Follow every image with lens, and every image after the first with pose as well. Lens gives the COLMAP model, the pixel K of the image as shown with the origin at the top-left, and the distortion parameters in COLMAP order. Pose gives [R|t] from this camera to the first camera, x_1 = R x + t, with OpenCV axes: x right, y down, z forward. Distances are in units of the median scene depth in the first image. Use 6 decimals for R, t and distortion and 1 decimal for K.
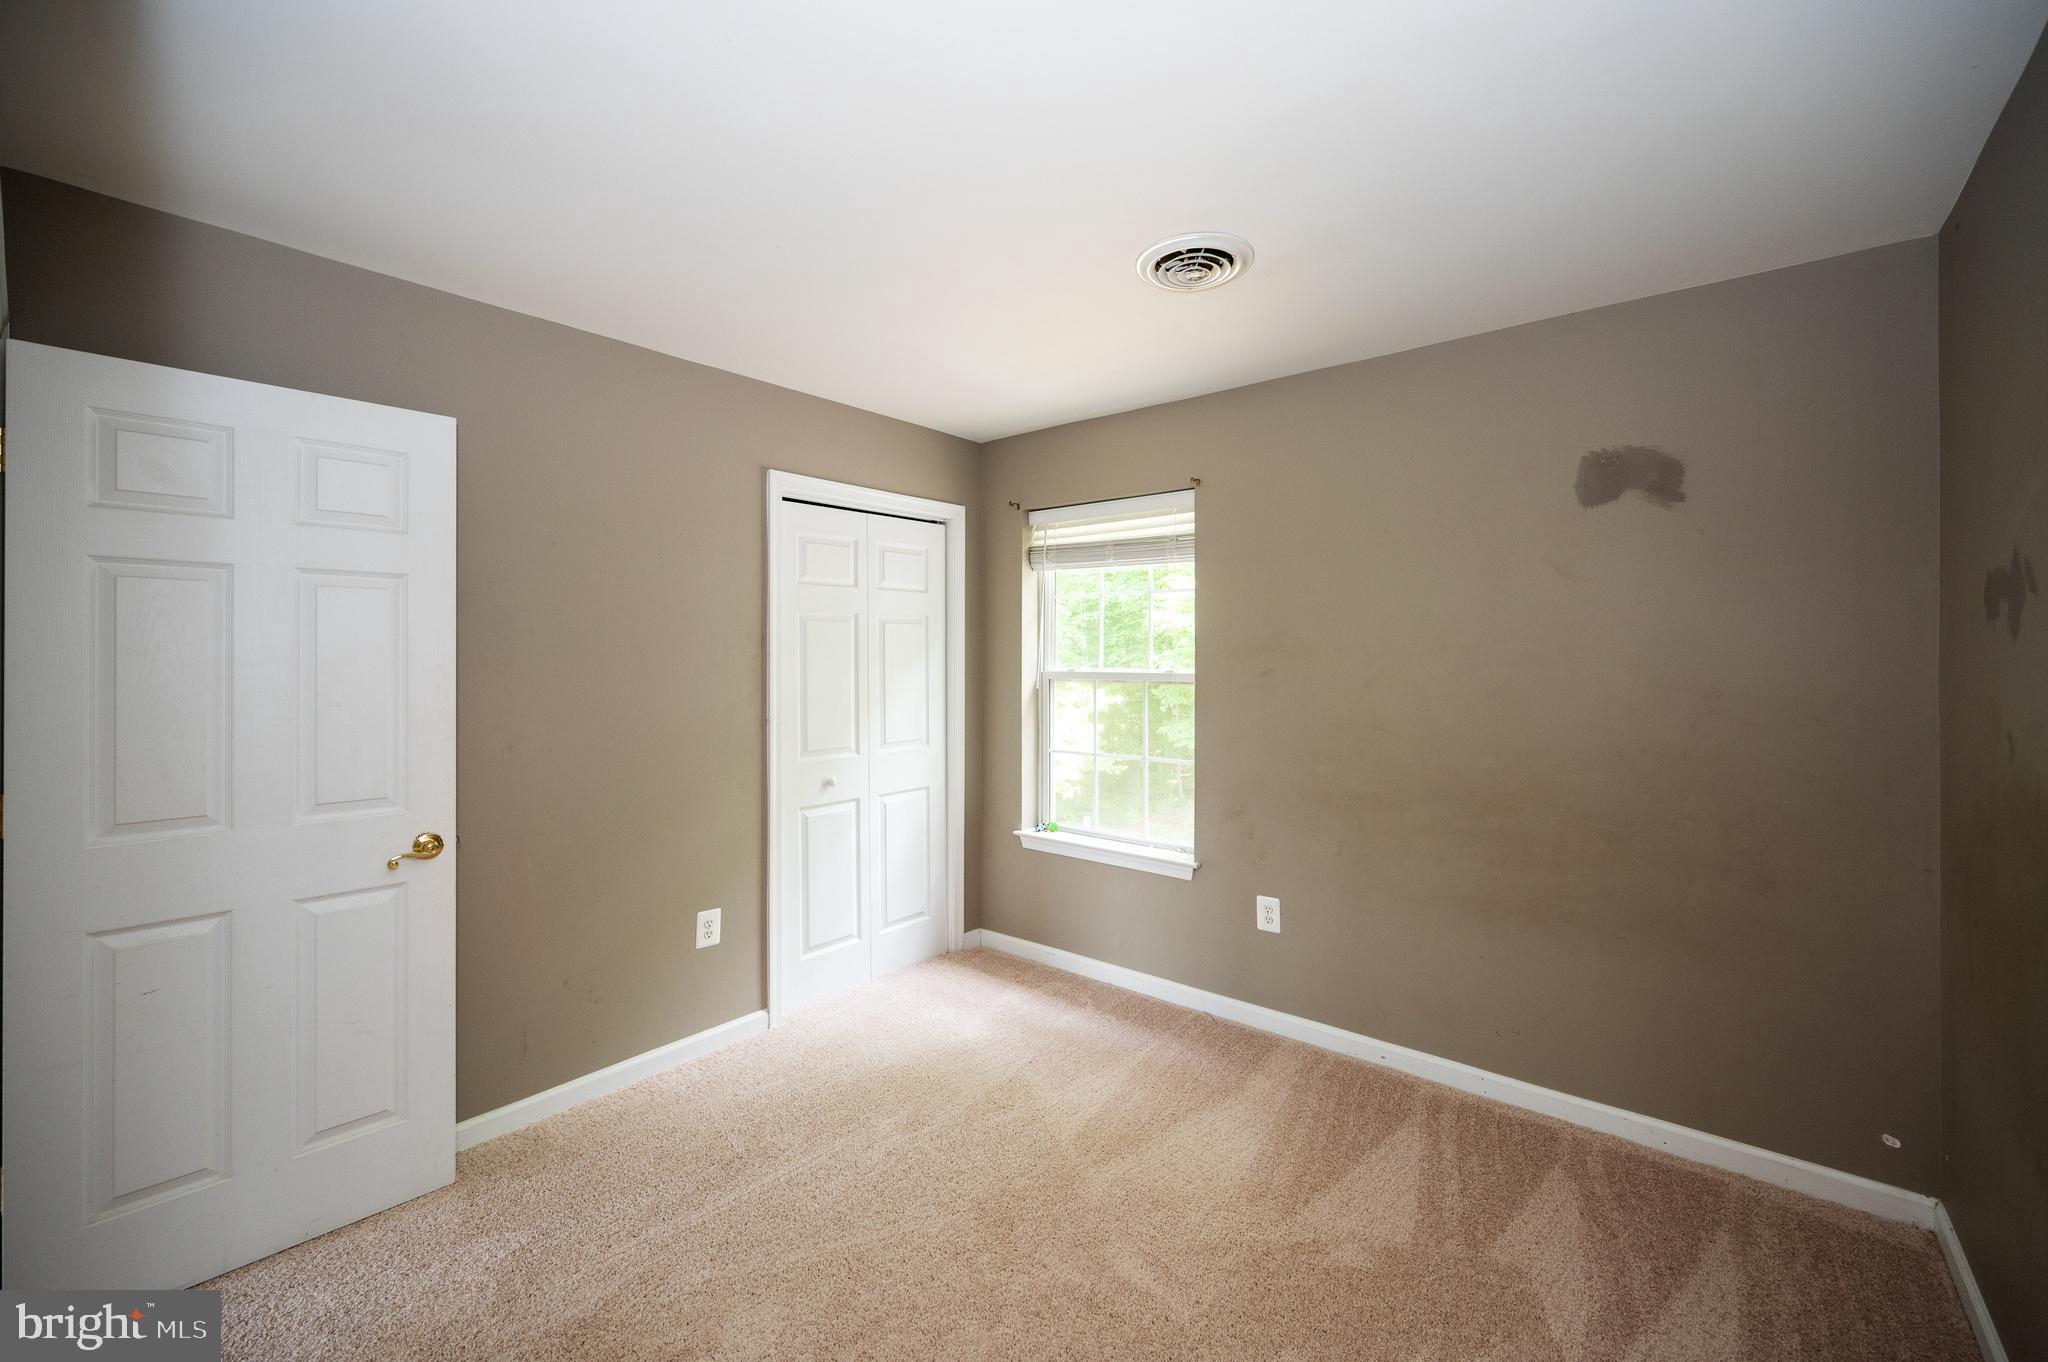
lens RADIAL K [[827.4, 0, 1027.0], [0, 827.4, 654.4], [0, 0, 1]] dist [-0.000623, -0.000197]
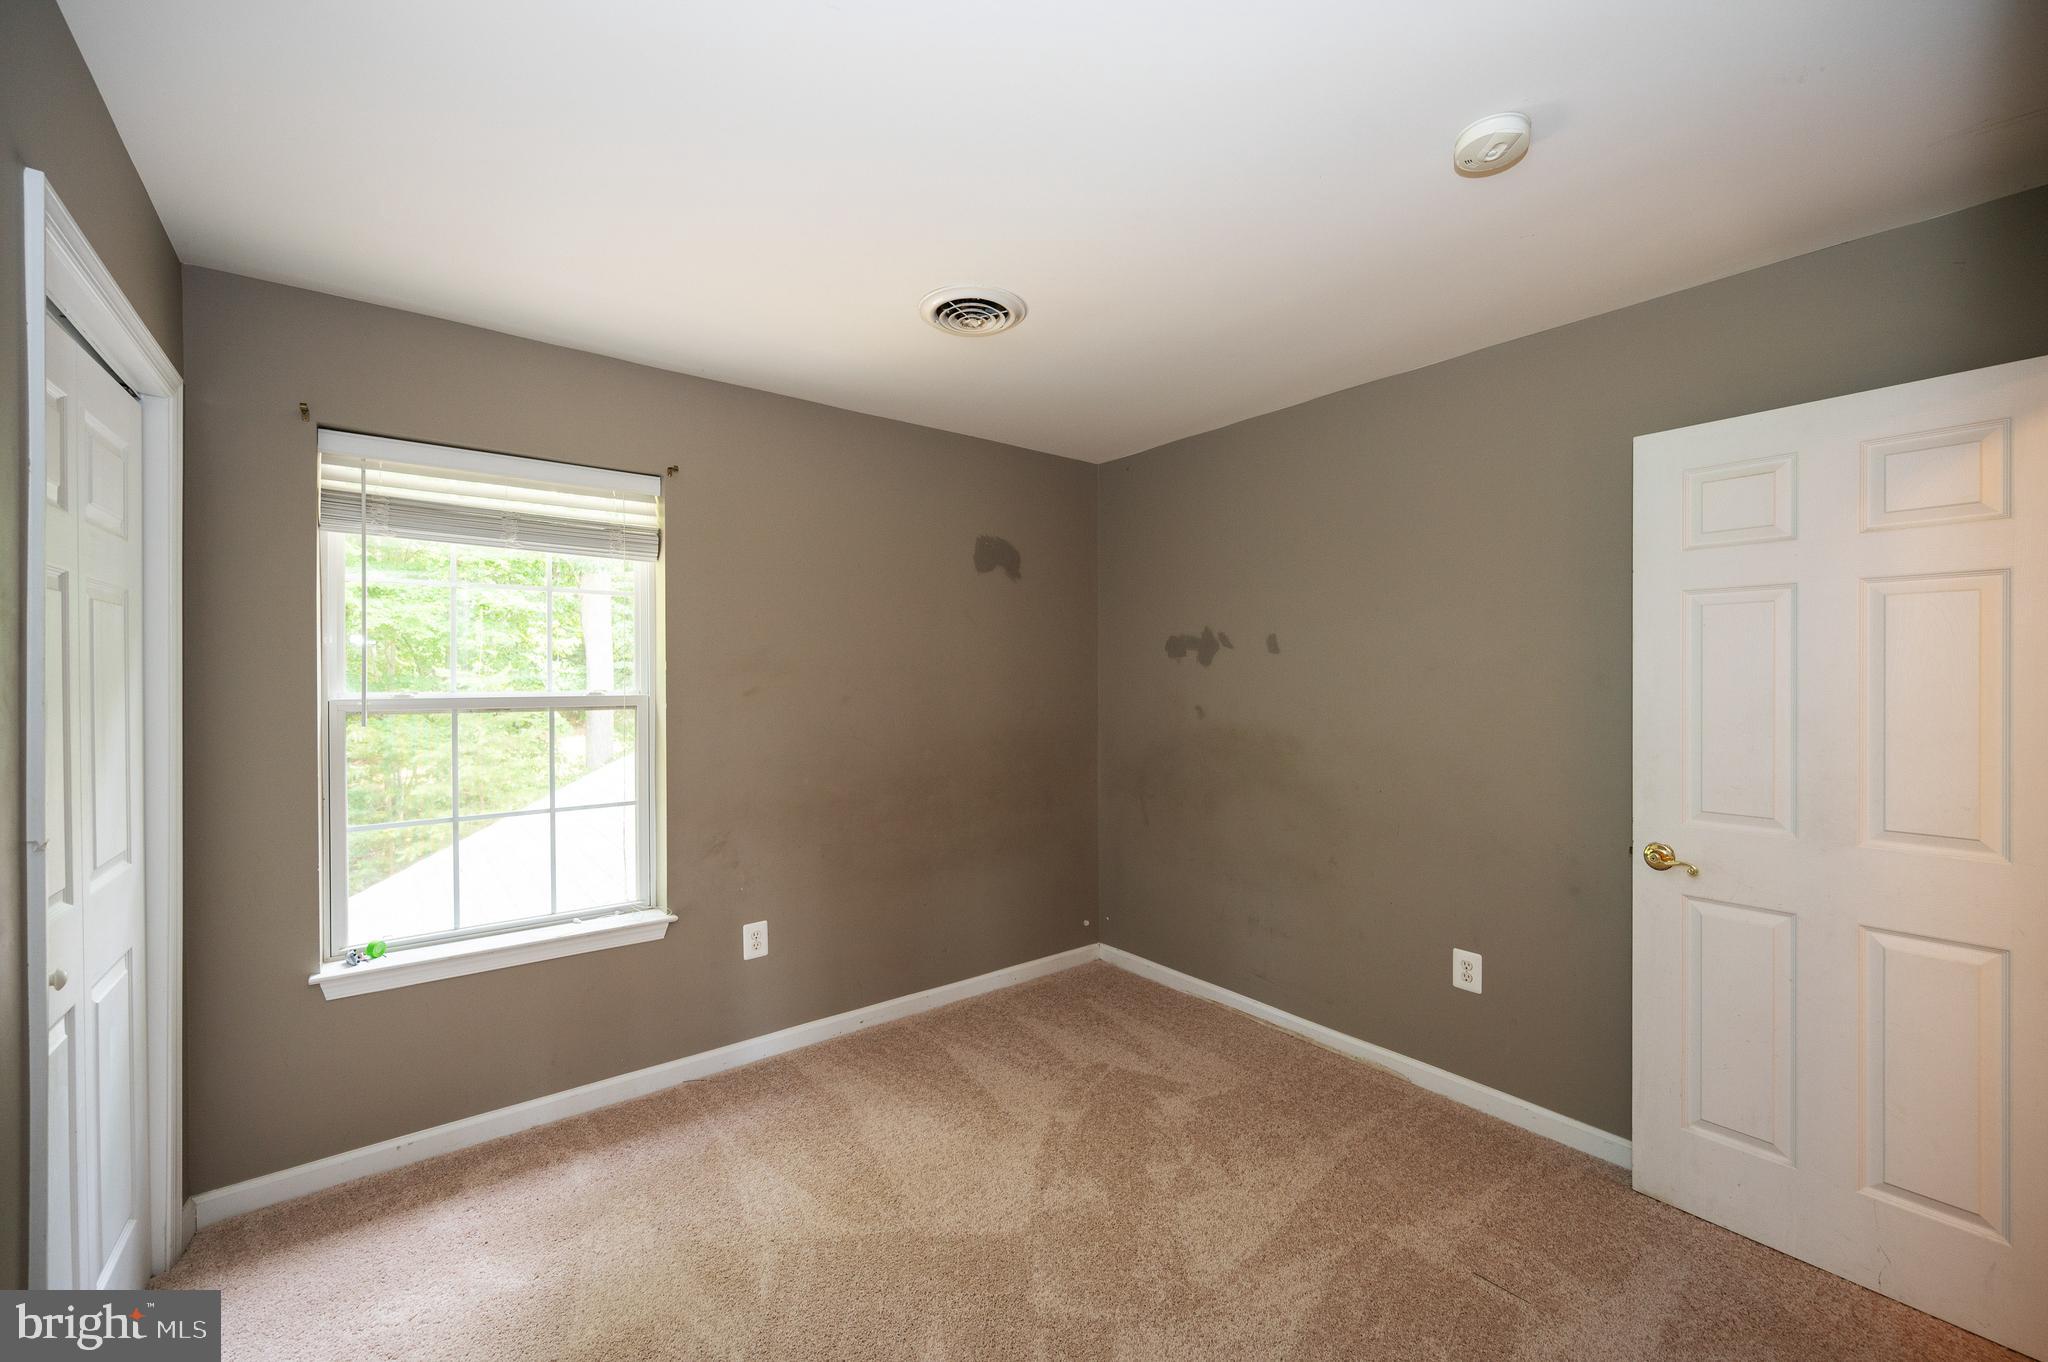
lens RADIAL K [[819.6, 0, 1023.1], [0, 819.6, 683.3], [0, 0, 1]] dist [-0.000183, -0.000005]
pose [[0.209246, -0.006136, 0.977844, -0.579652], [0.002377, 0.999981, 0.005767, 0.007922], [-0.977860, 0.001118, 0.209256, 0.491060]]
